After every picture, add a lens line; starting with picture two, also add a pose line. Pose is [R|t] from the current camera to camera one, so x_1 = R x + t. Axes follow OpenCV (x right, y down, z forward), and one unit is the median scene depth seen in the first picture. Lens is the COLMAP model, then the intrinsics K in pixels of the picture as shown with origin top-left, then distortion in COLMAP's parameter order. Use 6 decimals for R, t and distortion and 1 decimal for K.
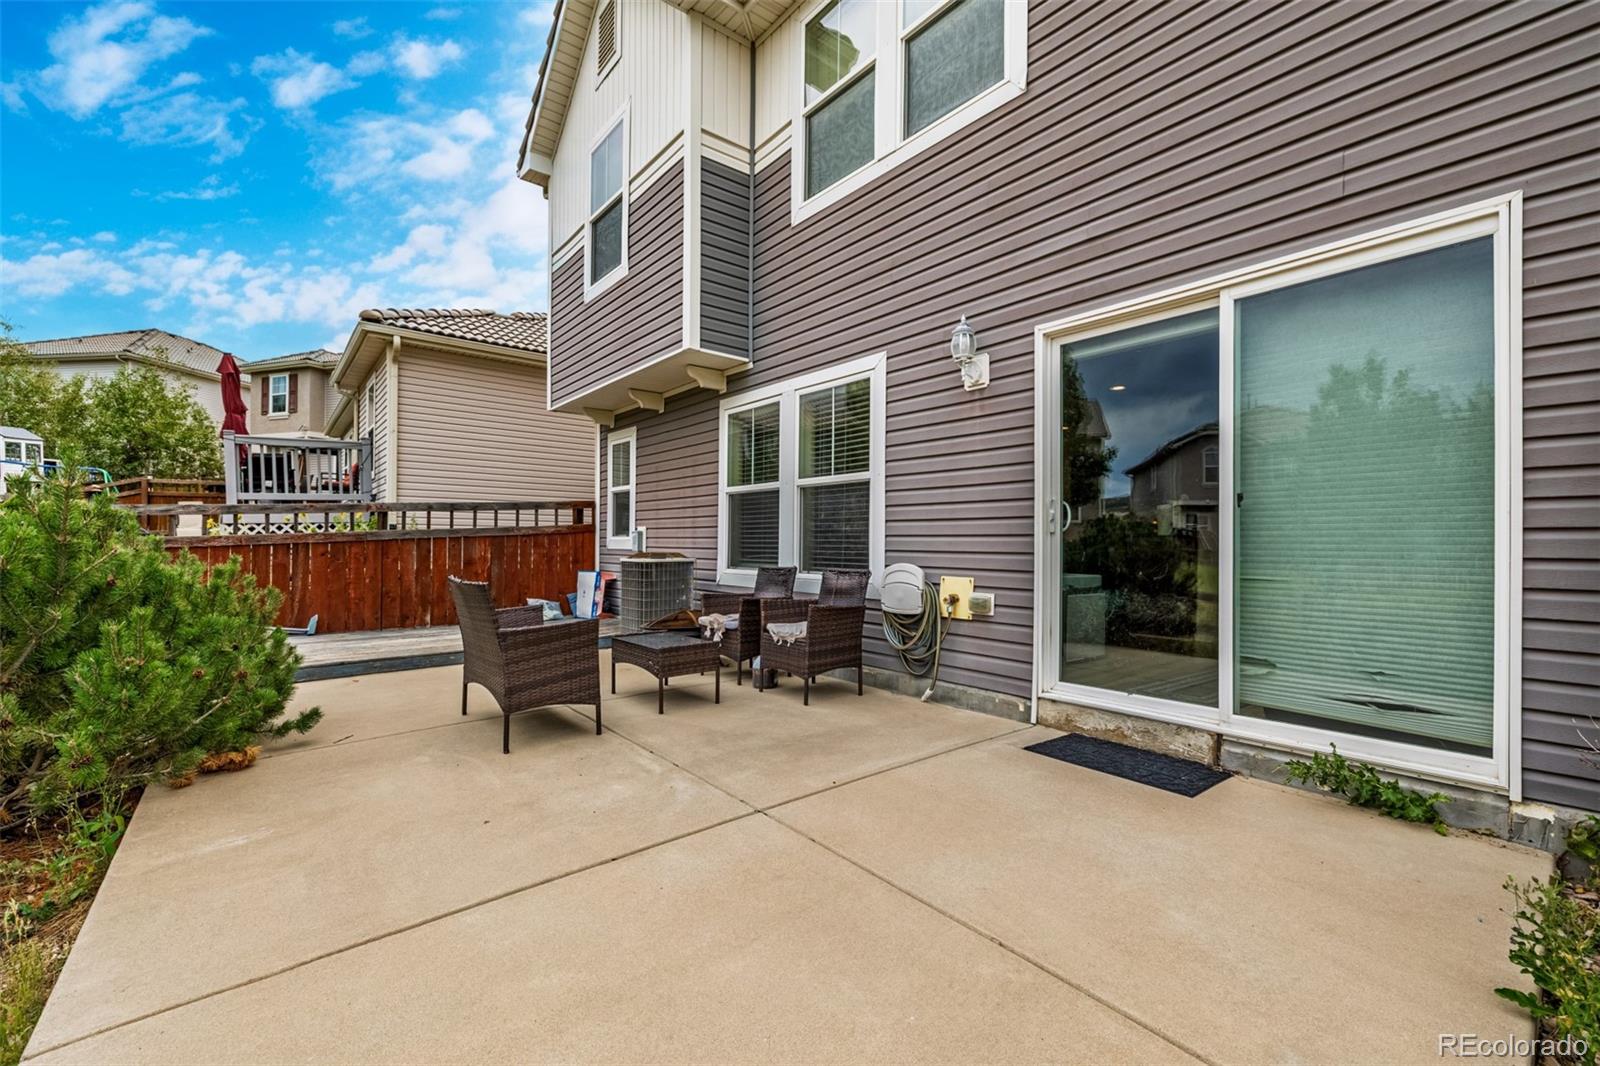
lens RADIAL K [[698.5, 0, 789.1], [0, 698.5, 537.7], [0, 0, 1]] dist [0.000056, -0.000095]
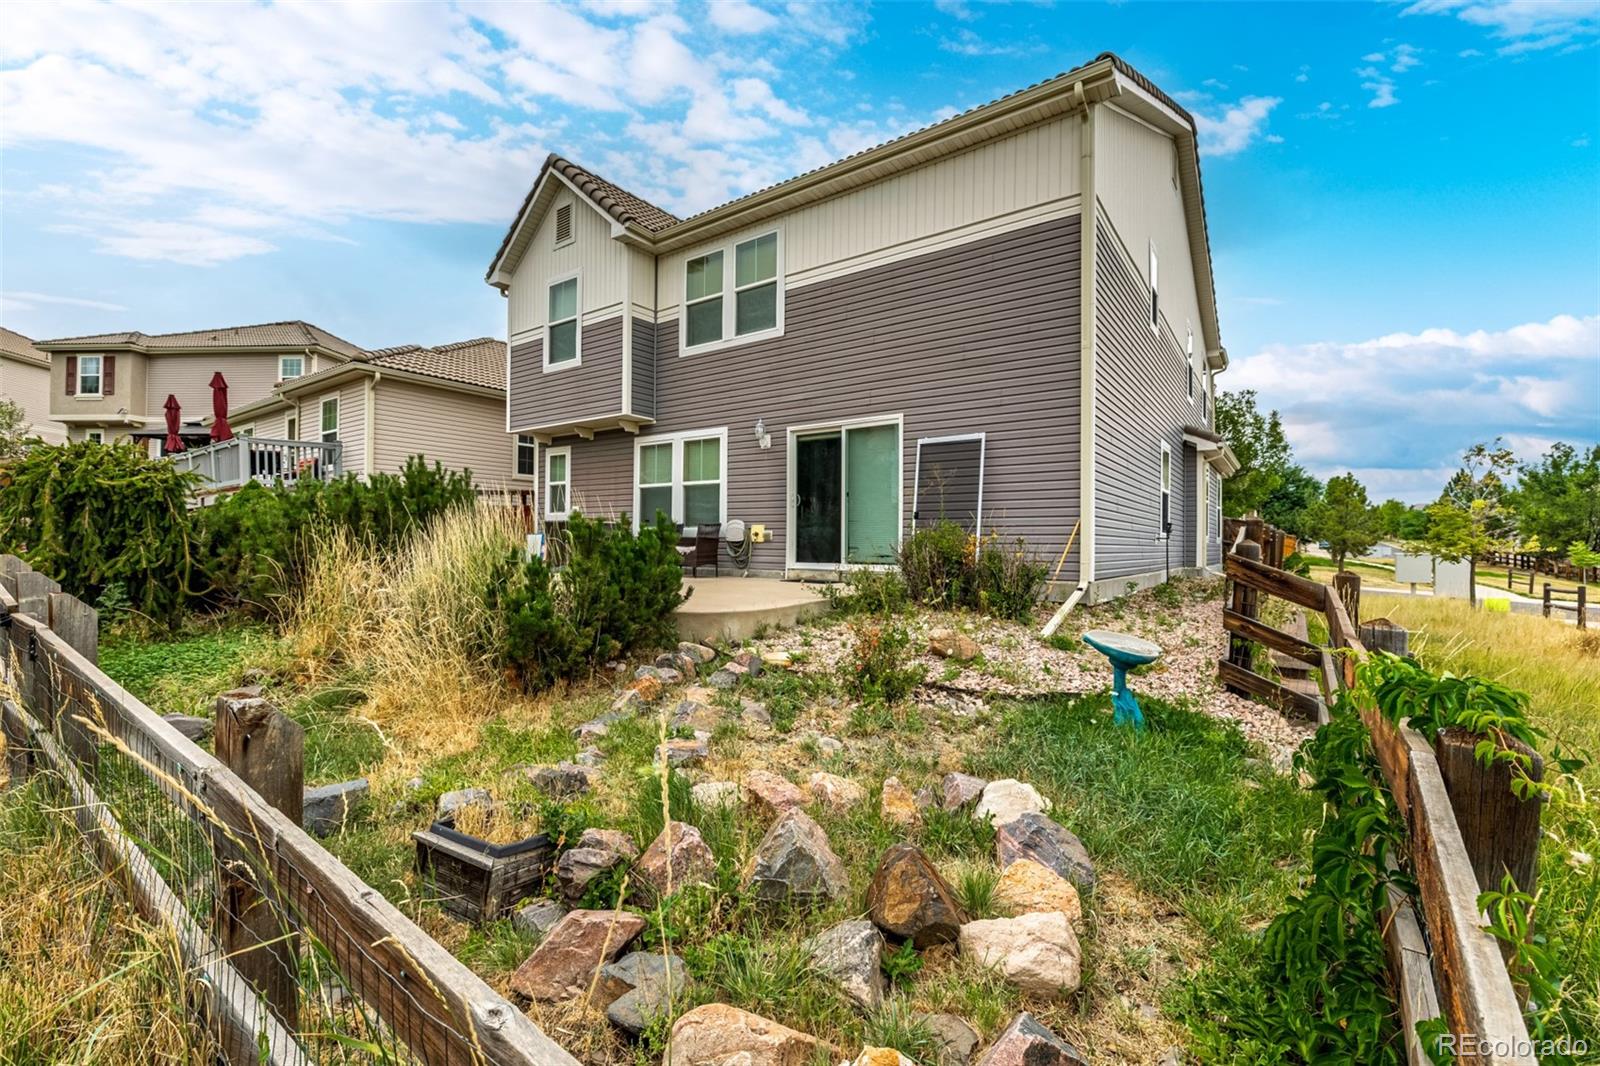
lens RADIAL K [[677.4, 0, 800.0], [0, 677.4, 533.0], [0, 0, 1]] dist [-0.000942, -0.000167]
pose [[0.957233, 0.000800, 0.289317, -0.224527], [-0.001892, 0.999992, 0.003495, 0.056454], [-0.289312, -0.003893, 0.957227, -0.968588]]
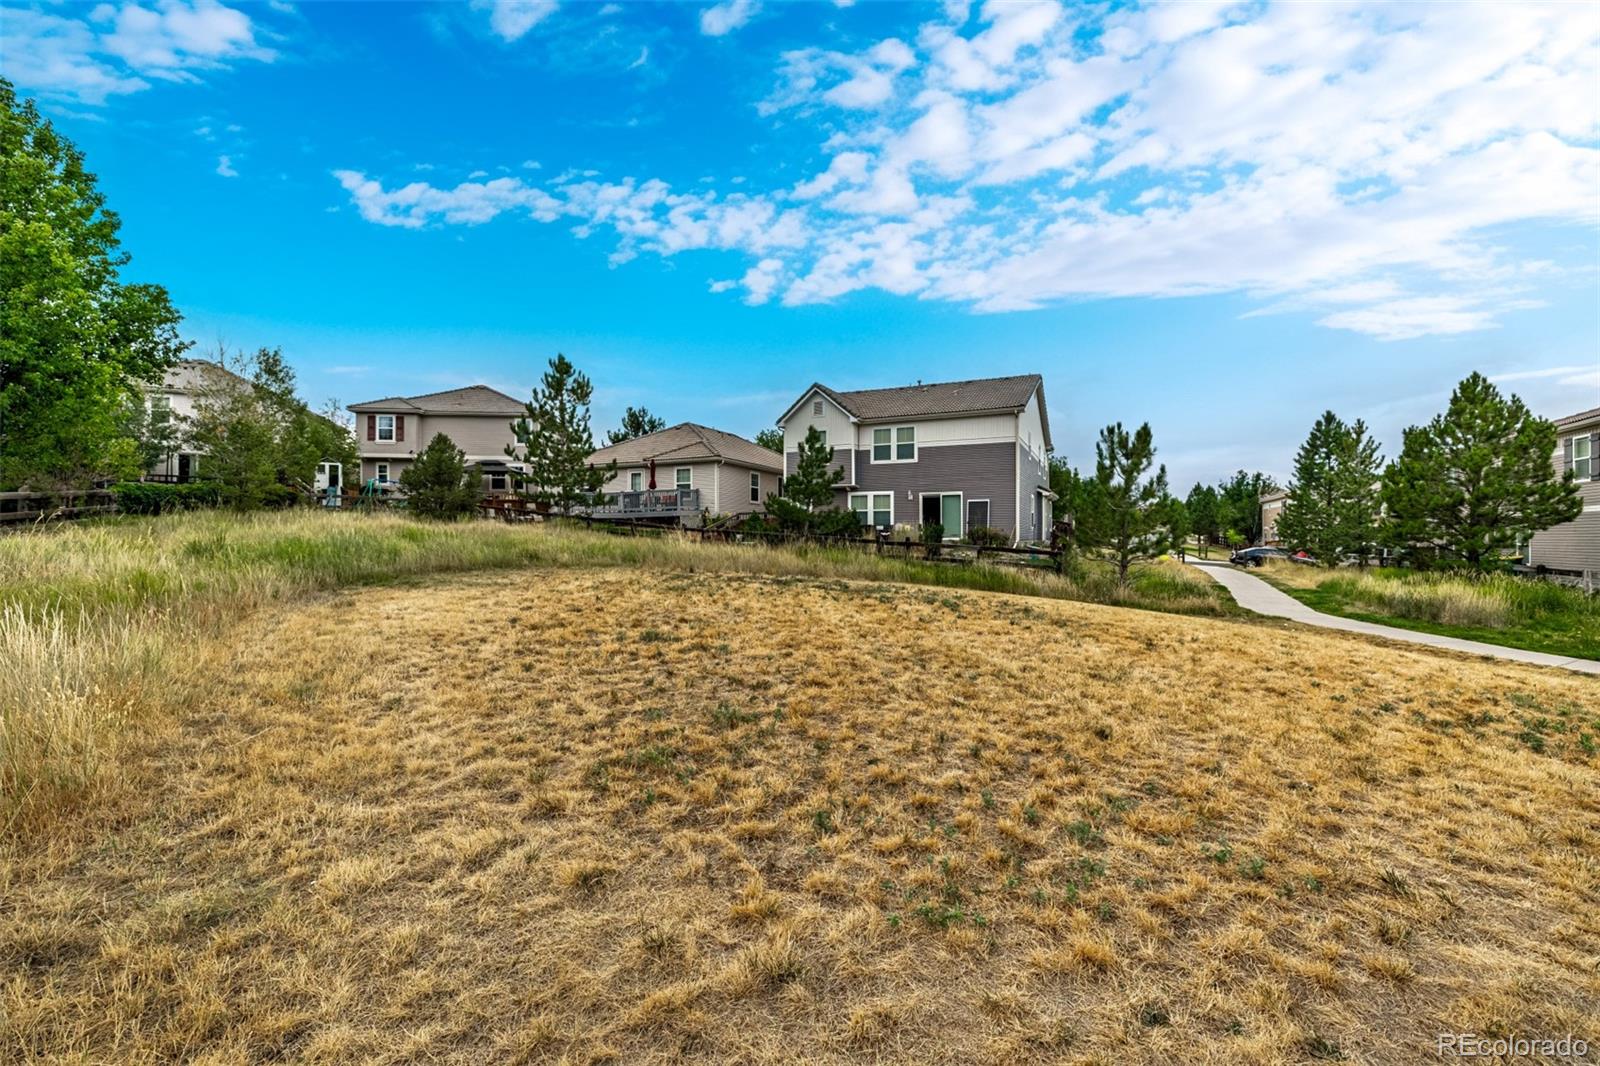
lens RADIAL K [[677.4, 0, 800.0], [0, 677.4, 533.0], [0, 0, 1]] dist [-0.000942, -0.000167]
pose [[0.883445, -0.009053, 0.468447, -2.964982], [0.003258, 0.999908, 0.013180, 0.029305], [-0.468523, -0.010117, 0.883393, -3.437718]]
